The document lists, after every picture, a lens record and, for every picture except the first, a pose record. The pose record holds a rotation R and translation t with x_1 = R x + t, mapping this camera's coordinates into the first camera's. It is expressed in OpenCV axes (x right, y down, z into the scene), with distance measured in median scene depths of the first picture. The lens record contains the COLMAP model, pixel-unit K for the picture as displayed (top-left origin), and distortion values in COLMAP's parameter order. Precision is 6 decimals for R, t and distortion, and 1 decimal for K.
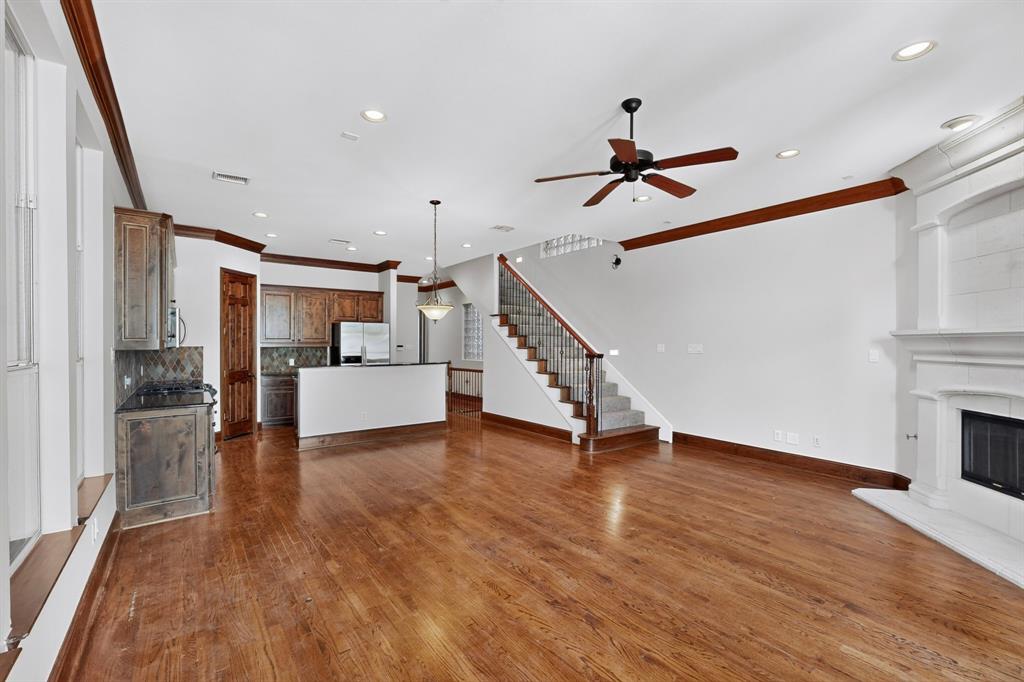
lens RADIAL K [[445.7, 0, 516.9], [0, 445.7, 343.2], [0, 0, 1]] dist [0.003334, 0.000539]
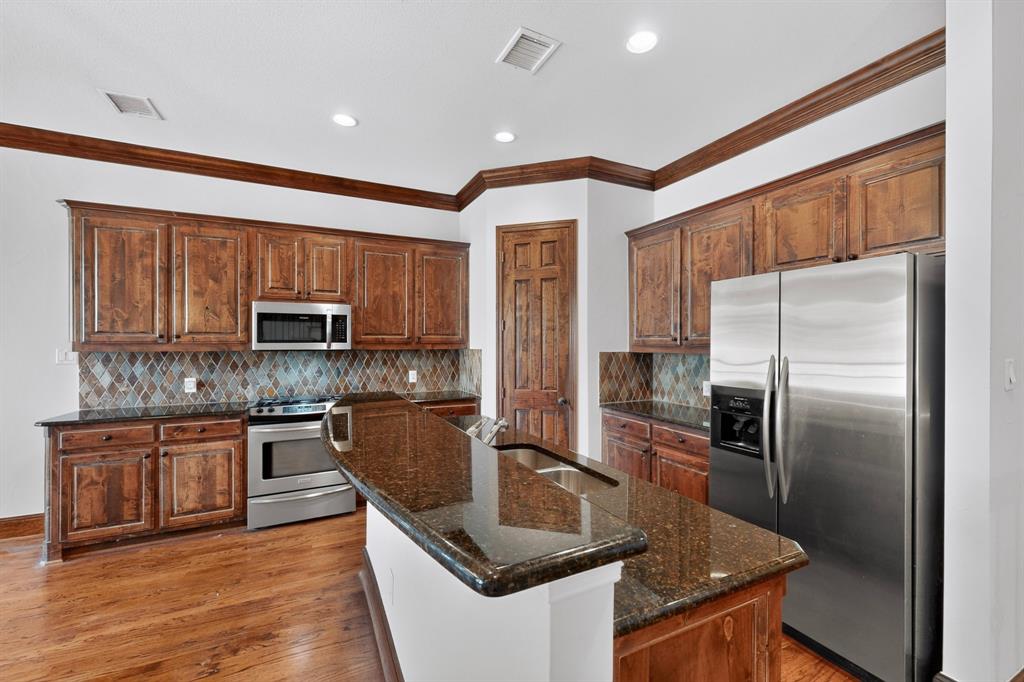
lens RADIAL K [[414.9, 0, 508.7], [0, 414.9, 341.5], [0, 0, 1]] dist [-0.003473, -0.000095]
pose [[-0.197750, -0.006171, -0.980233, -0.131094], [-0.002566, 0.999980, -0.005777, -0.003161], [0.980249, 0.001373, -0.197762, 1.823376]]
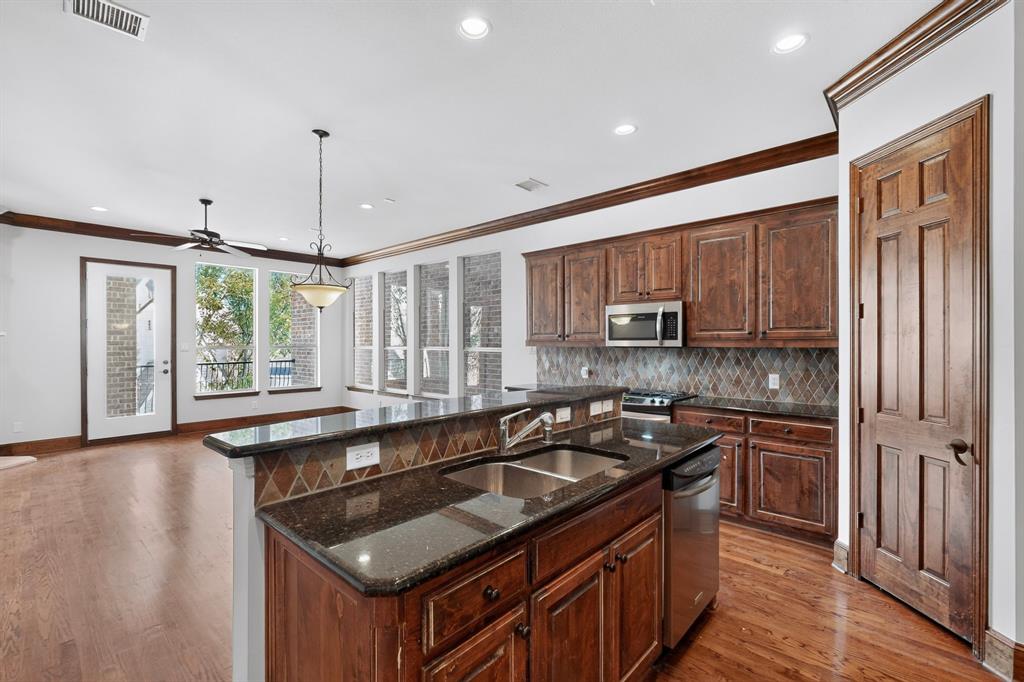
lens RADIAL K [[445.7, 0, 514.9], [0, 445.7, 341.3], [0, 0, 1]] dist [0.003334, 0.000539]
pose [[-0.982623, -0.001475, -0.185608, -0.441156], [-0.001231, 0.999998, -0.001433, 0.000489], [0.185610, -0.001179, -0.982623, 2.187966]]
